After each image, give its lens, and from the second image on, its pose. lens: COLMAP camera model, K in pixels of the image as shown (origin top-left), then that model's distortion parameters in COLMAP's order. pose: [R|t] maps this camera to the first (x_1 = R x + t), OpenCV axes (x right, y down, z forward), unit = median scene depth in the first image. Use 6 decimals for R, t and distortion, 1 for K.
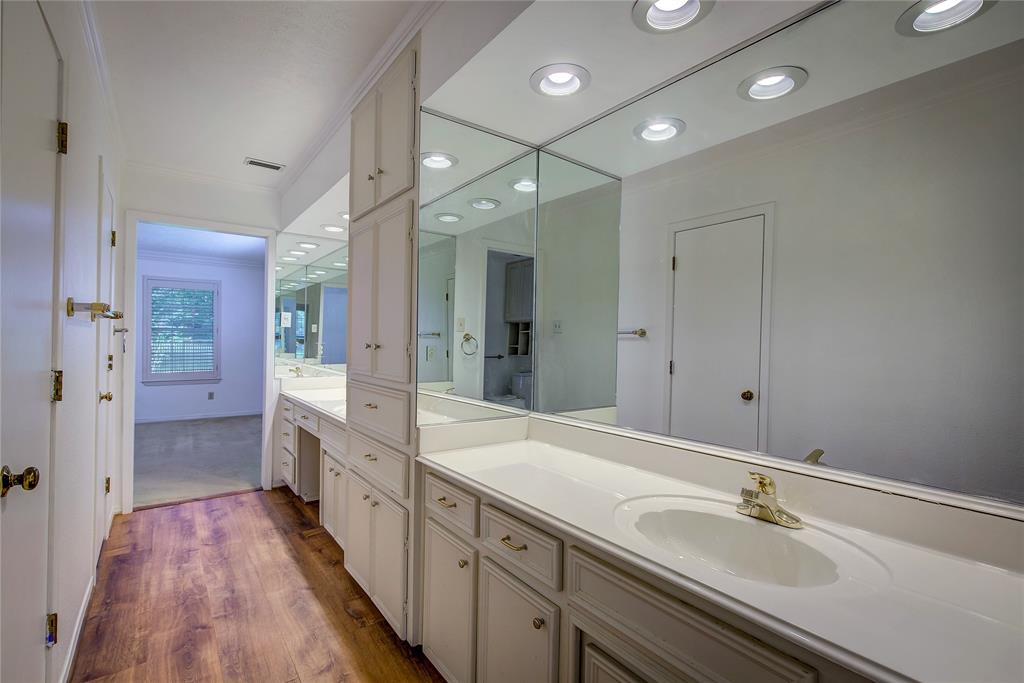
lens RADIAL K [[467.6, 0, 521.7], [0, 467.6, 345.7], [0, 0, 1]] dist [-0.002058, 0.001120]
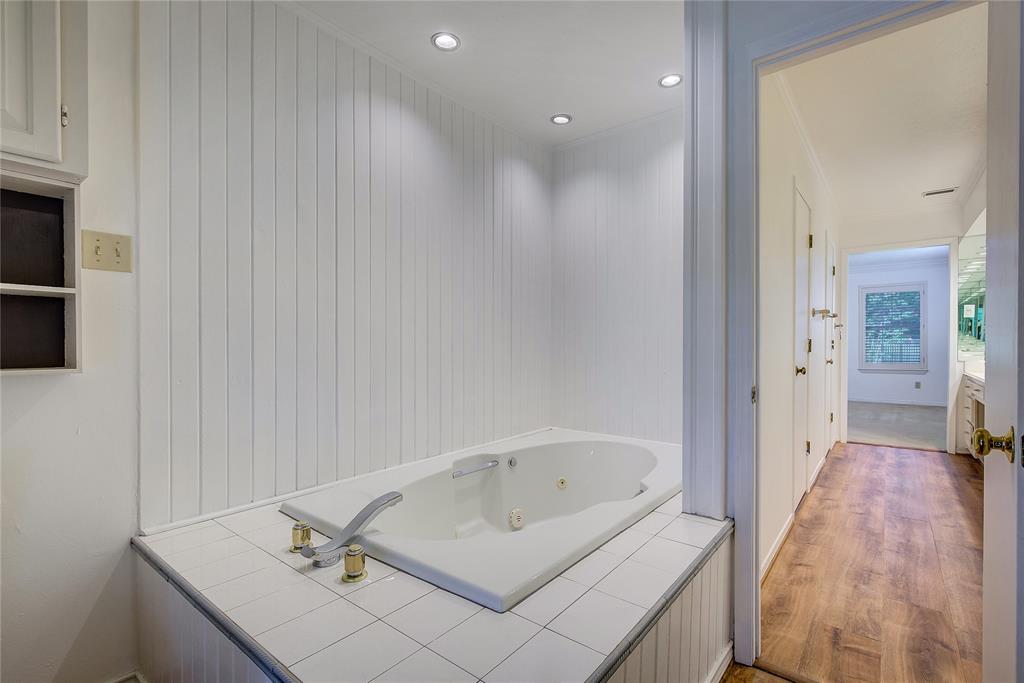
lens RADIAL K [[467.6, 0, 520.7], [0, 467.6, 345.9], [0, 0, 1]] dist [-0.002058, 0.001120]
pose [[0.247350, -0.005367, -0.968911, 0.417582], [0.001559, 0.999986, -0.005141, 0.042408], [0.968925, -0.000239, 0.247354, -0.446613]]
